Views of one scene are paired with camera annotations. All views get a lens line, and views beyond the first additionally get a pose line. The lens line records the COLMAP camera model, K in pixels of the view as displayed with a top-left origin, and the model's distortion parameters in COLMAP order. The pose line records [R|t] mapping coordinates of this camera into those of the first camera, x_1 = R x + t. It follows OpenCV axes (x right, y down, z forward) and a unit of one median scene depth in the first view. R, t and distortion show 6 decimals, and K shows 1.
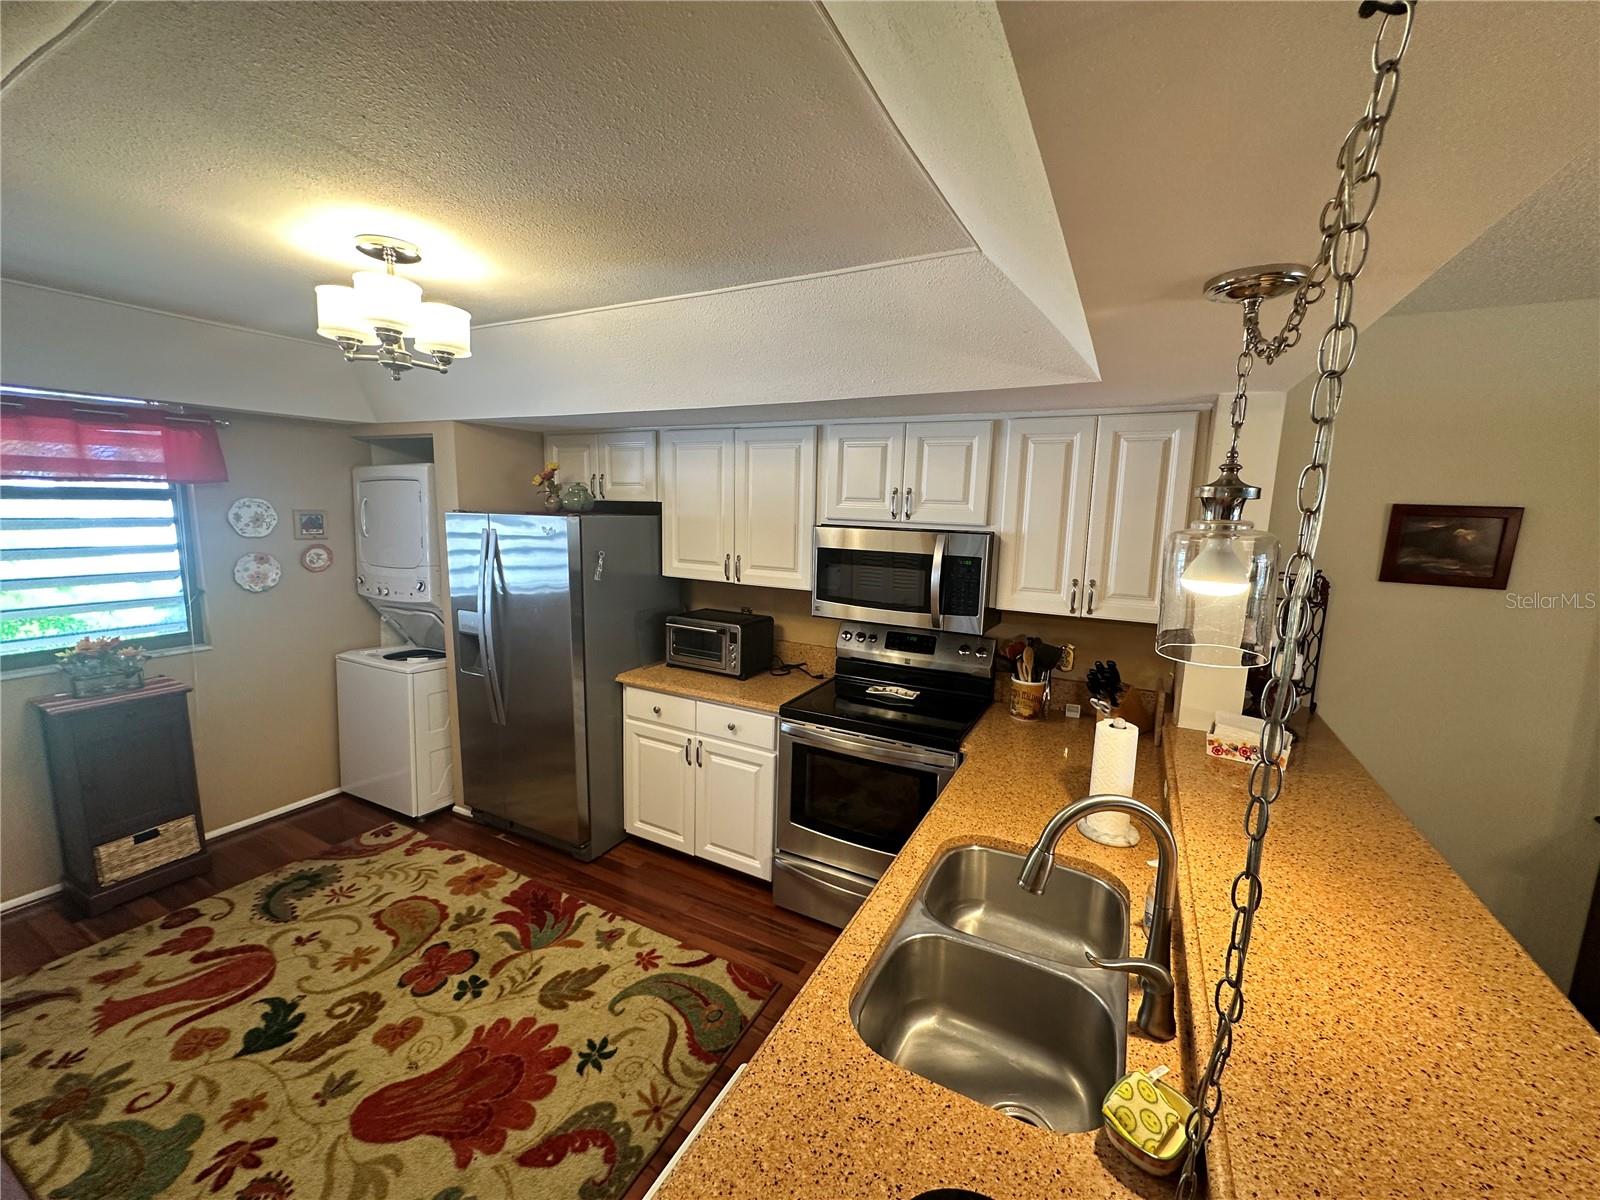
lens RADIAL K [[637.9, 0, 799.7], [0, 637.9, 599.5], [0, 0, 1]] dist [-0.004382, 0.000807]
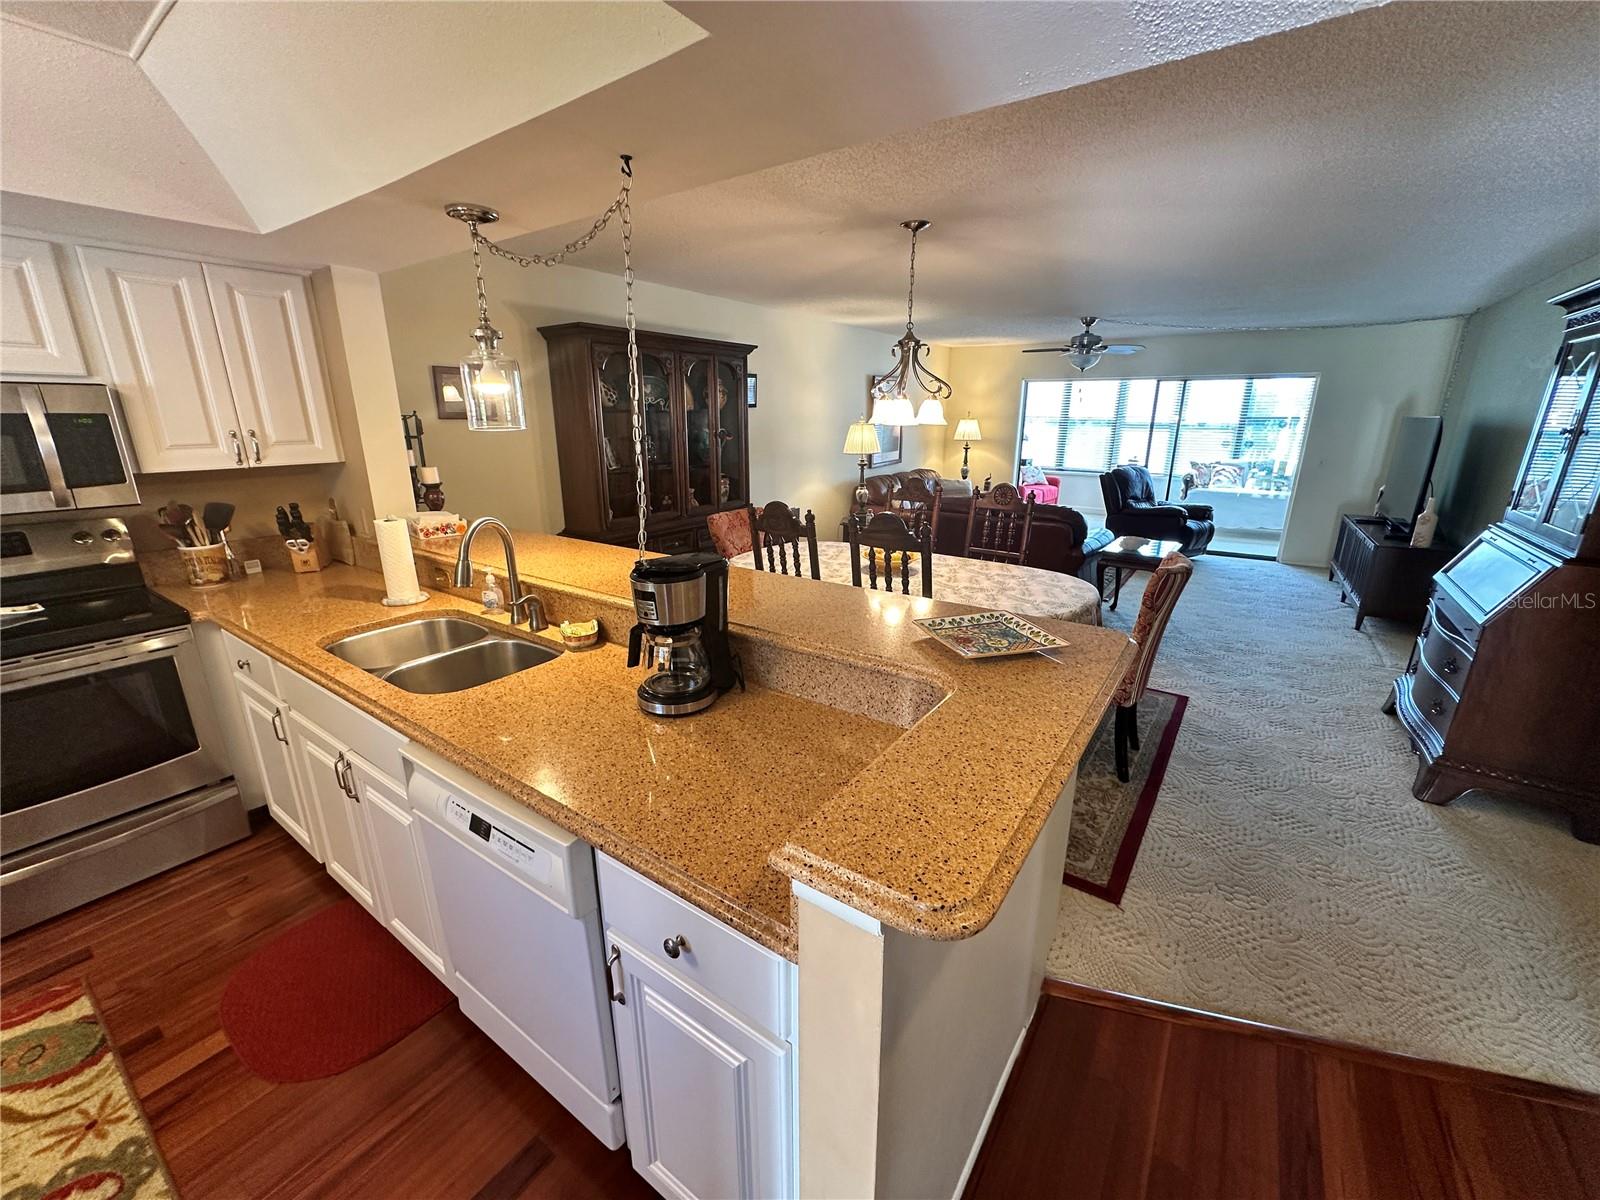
lens RADIAL K [[637.9, 0, 795.5], [0, 637.9, 595.6], [0, 0, 1]] dist [-0.004382, 0.000807]
pose [[0.132481, -0.299113, 0.944976, -0.478928], [0.151248, 0.948316, 0.278965, 0.069111], [-0.979578, 0.105968, 0.170874, -0.039522]]
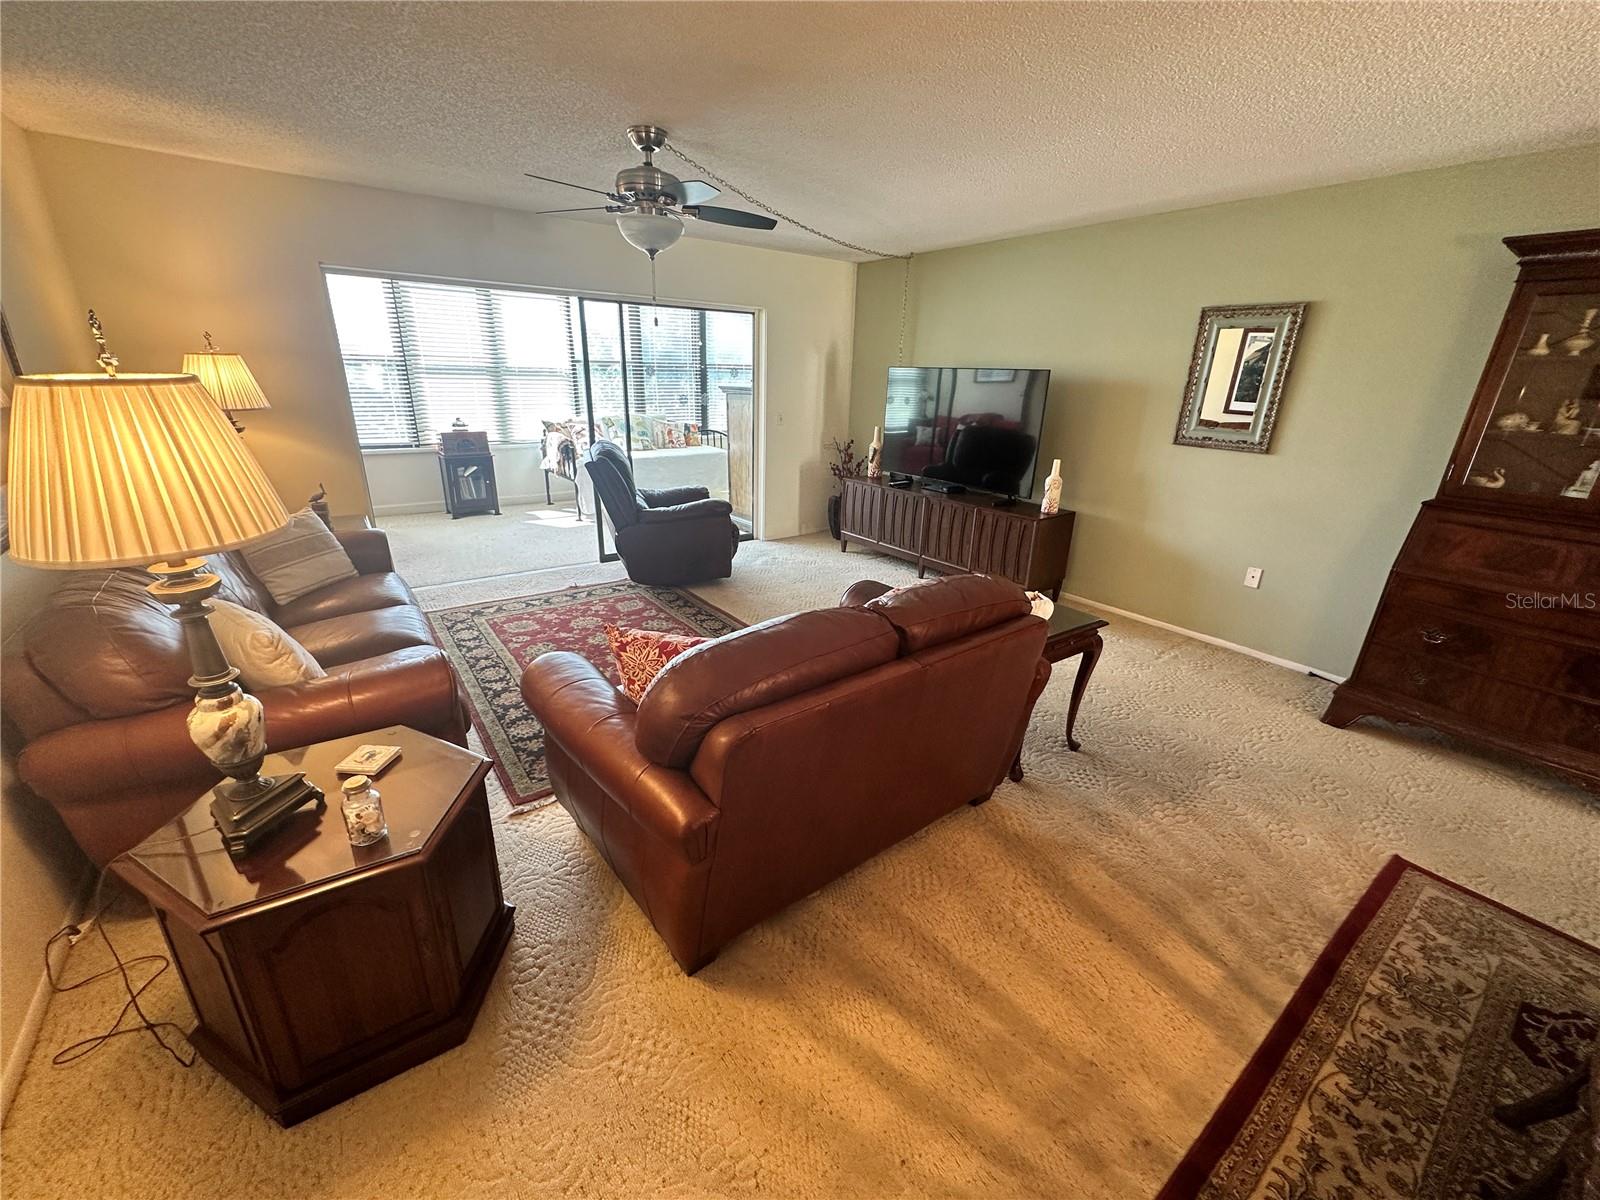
lens RADIAL K [[637.9, 0, 791.5], [0, 637.9, 597.4], [0, 0, 1]] dist [-0.004382, 0.000807]
pose [[-0.896140, -0.198549, 0.396876, 1.345048], [0.013635, 0.881585, 0.471828, 0.101604], [-0.443561, 0.428236, -0.787317, 0.232748]]
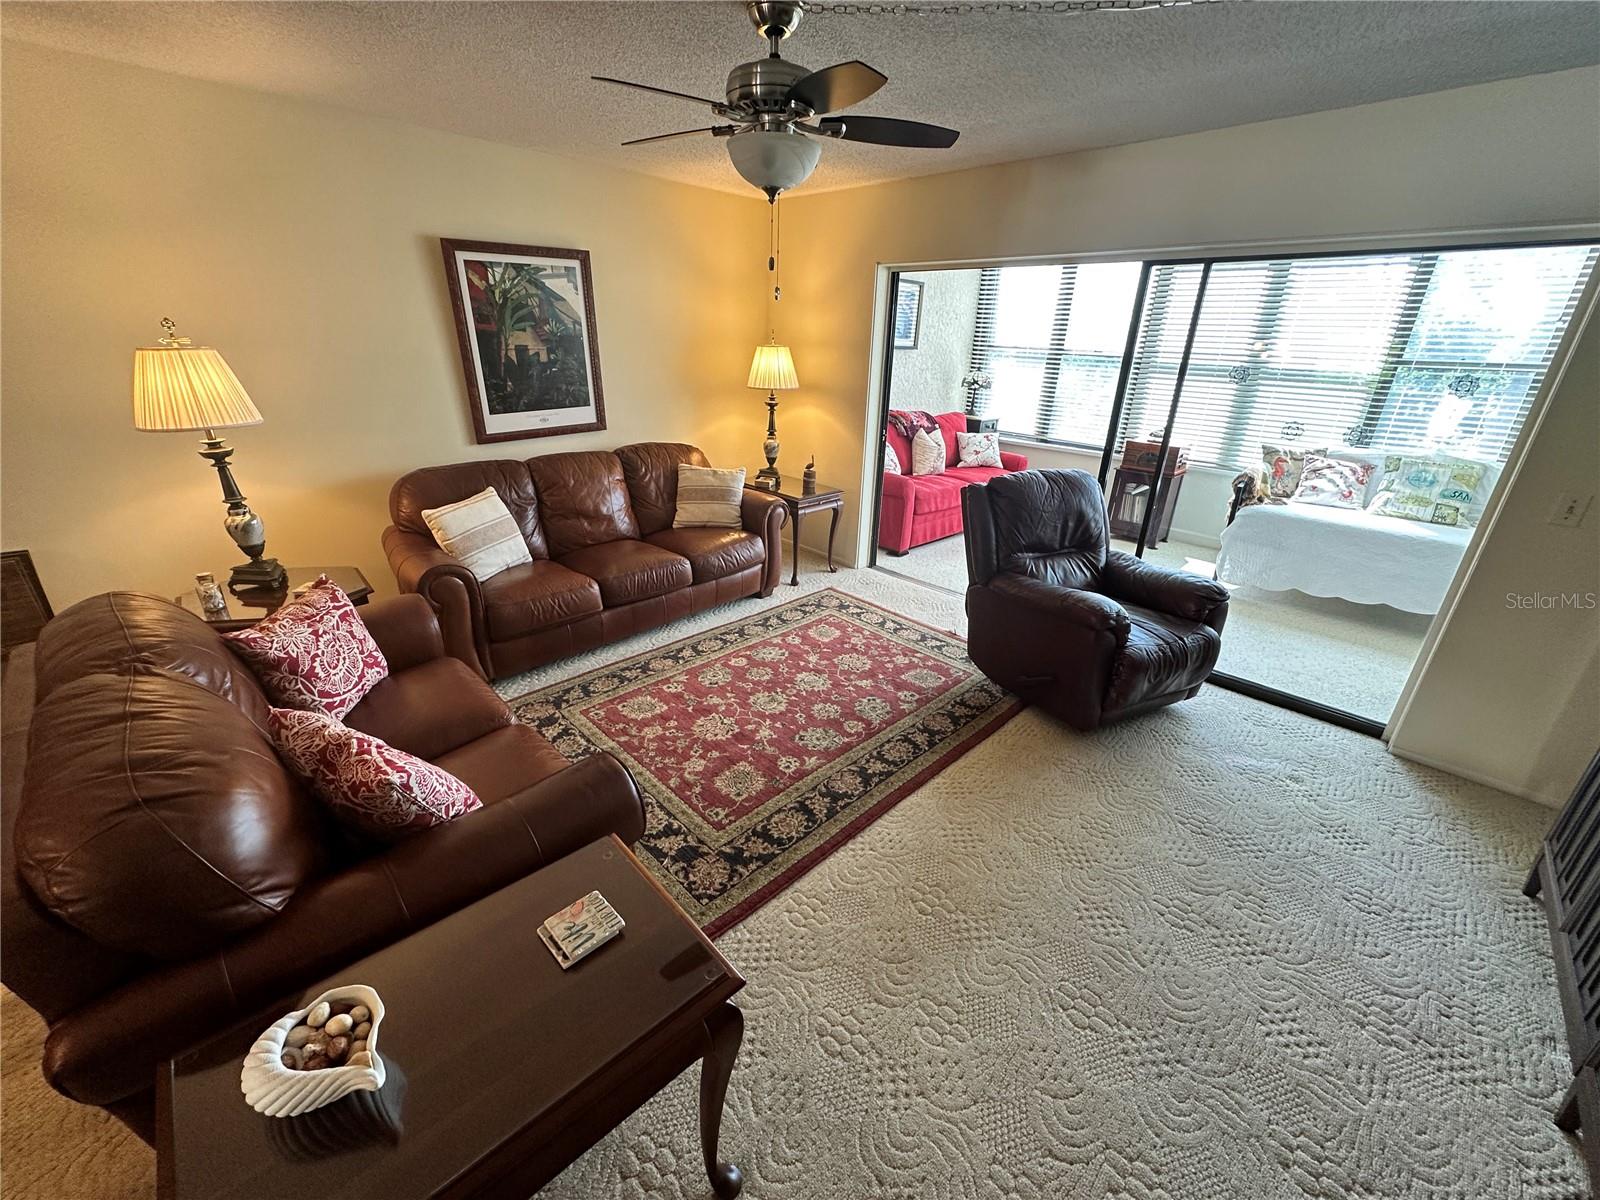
lens RADIAL K [[637.9, 0, 796.2], [0, 637.9, 598.1], [0, 0, 1]] dist [-0.004382, 0.000807]
pose [[0.302306, -0.382151, 0.873254, 1.269607], [0.124115, 0.924099, 0.361435, 0.266337], [-0.945096, -0.000880, 0.326791, -1.024460]]
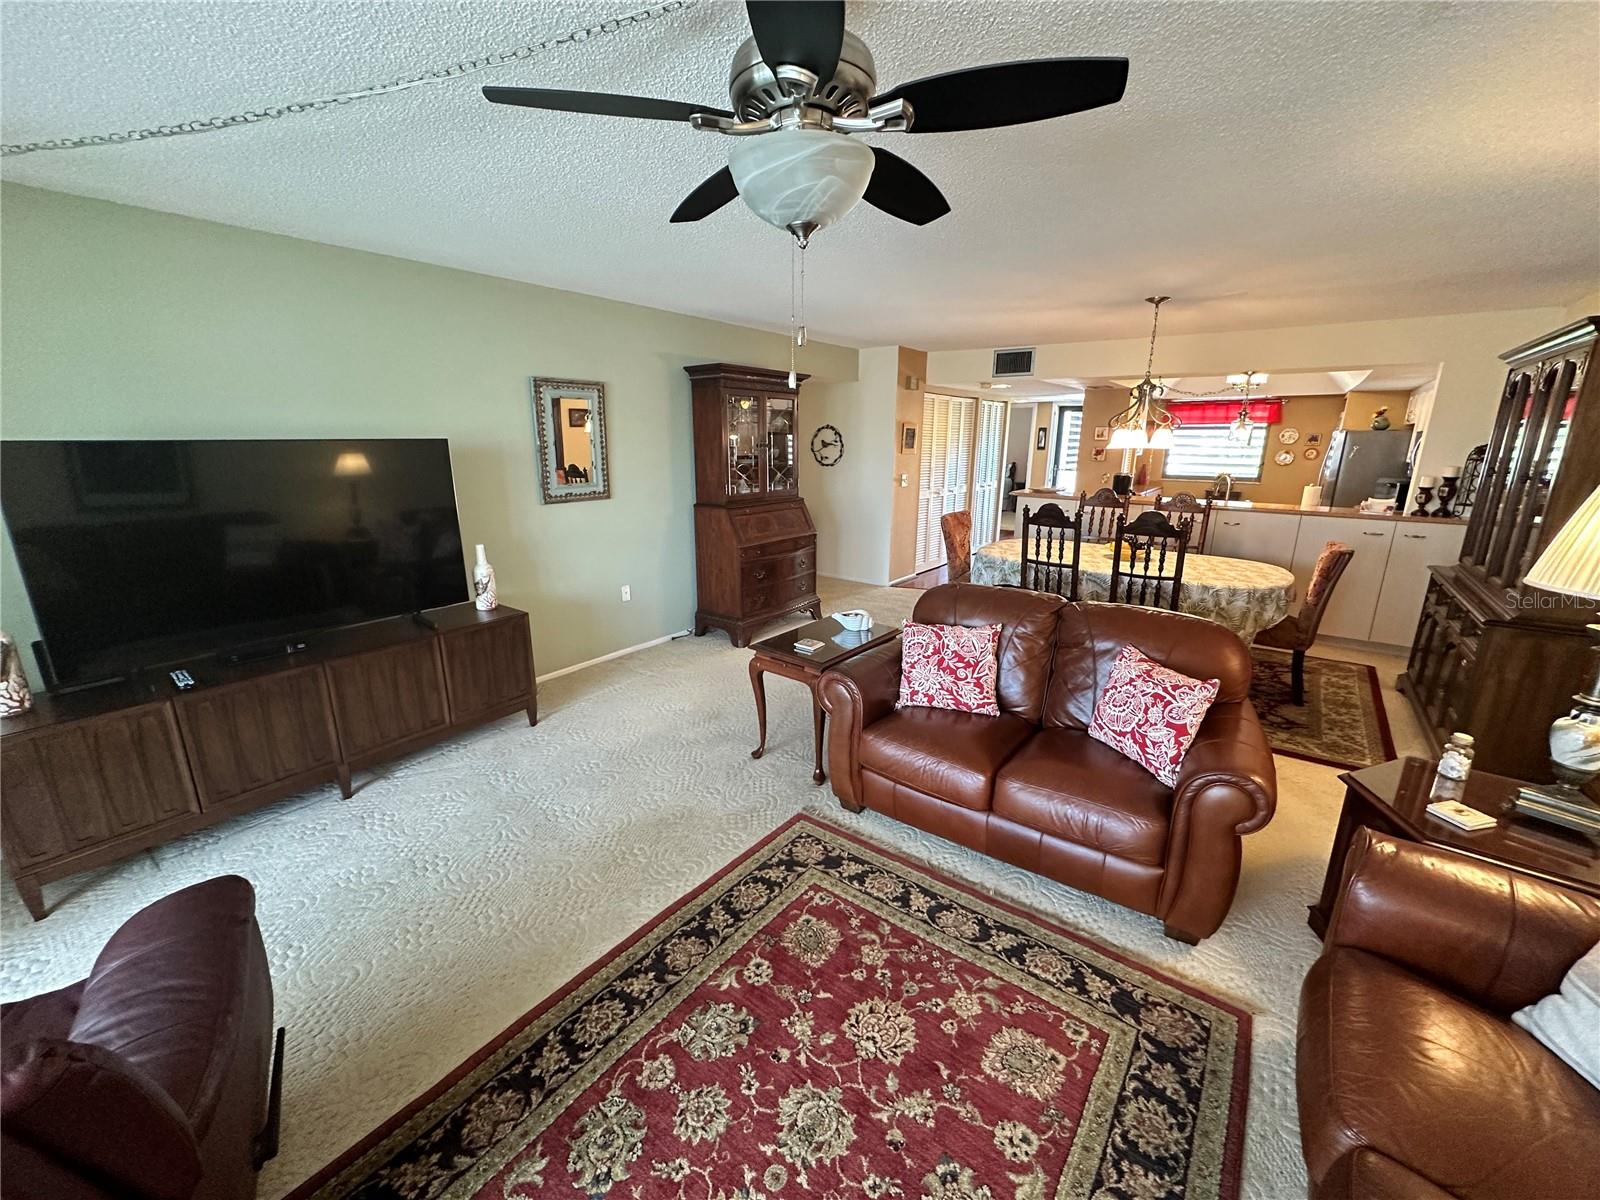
lens RADIAL K [[637.9, 0, 802.0], [0, 637.9, 598.5], [0, 0, 1]] dist [-0.004382, 0.000807]
pose [[-0.156218, 0.217488, -0.963481, 2.619616], [-0.160294, 0.956943, 0.242003, 0.243600], [0.974629, 0.192245, -0.114630, -0.648118]]
